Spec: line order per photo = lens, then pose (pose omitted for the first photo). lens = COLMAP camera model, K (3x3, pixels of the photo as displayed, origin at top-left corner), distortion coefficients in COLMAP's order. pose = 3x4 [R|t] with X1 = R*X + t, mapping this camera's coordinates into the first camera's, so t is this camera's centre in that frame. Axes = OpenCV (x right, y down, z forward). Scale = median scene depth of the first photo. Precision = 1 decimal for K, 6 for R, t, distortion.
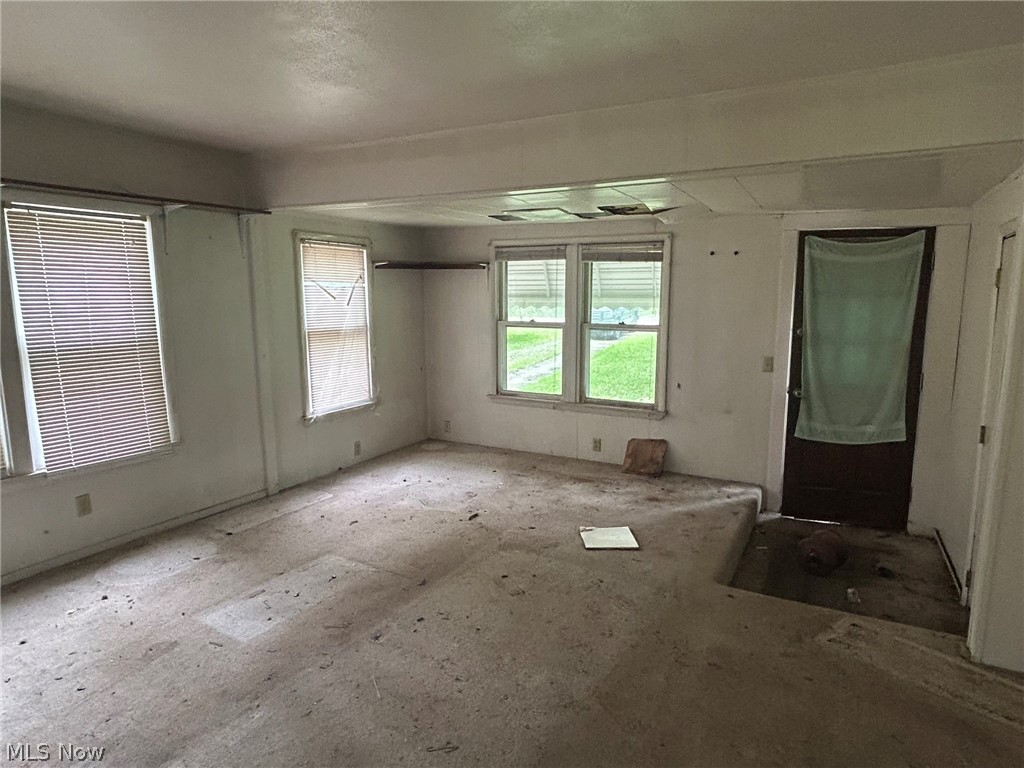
lens RADIAL K [[624.6, 0, 512.7], [0, 624.6, 382.6], [0, 0, 1]] dist [0.010818, -0.000337]
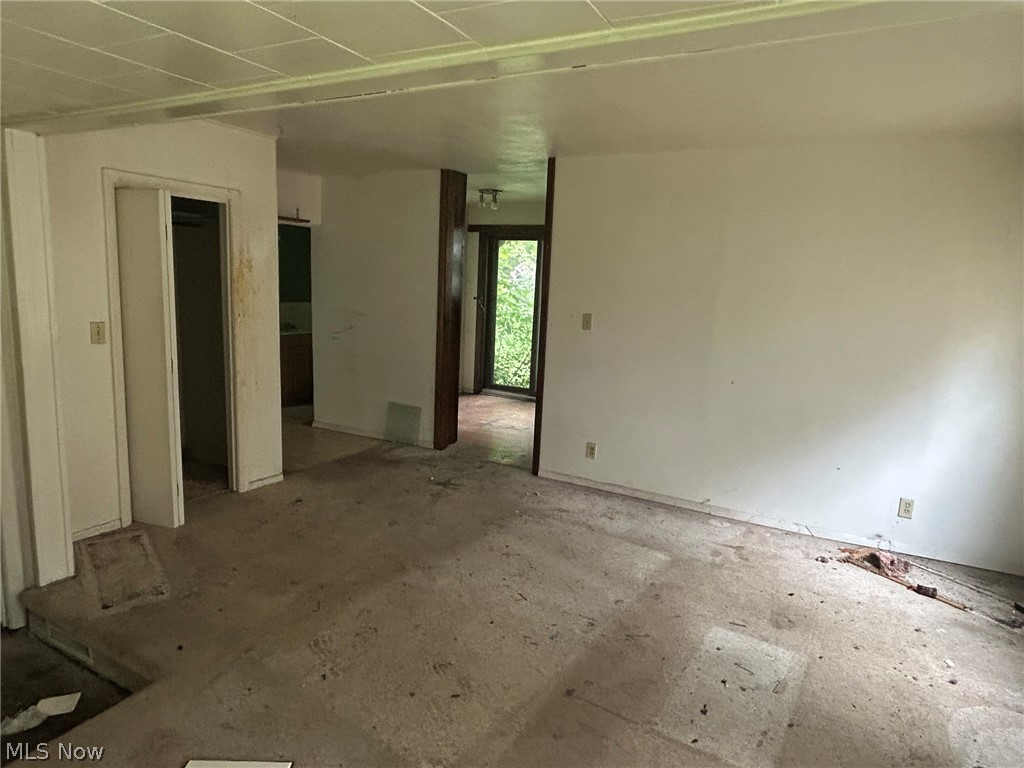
lens RADIAL K [[624.6, 0, 512.3], [0, 624.6, 382.8], [0, 0, 1]] dist [0.010818, -0.000337]
pose [[-0.998931, -0.046198, 0.001318, -0.068642], [-0.043326, 0.945996, 0.321270, -0.276409], [-0.016089, 0.320869, -0.946987, 1.756308]]
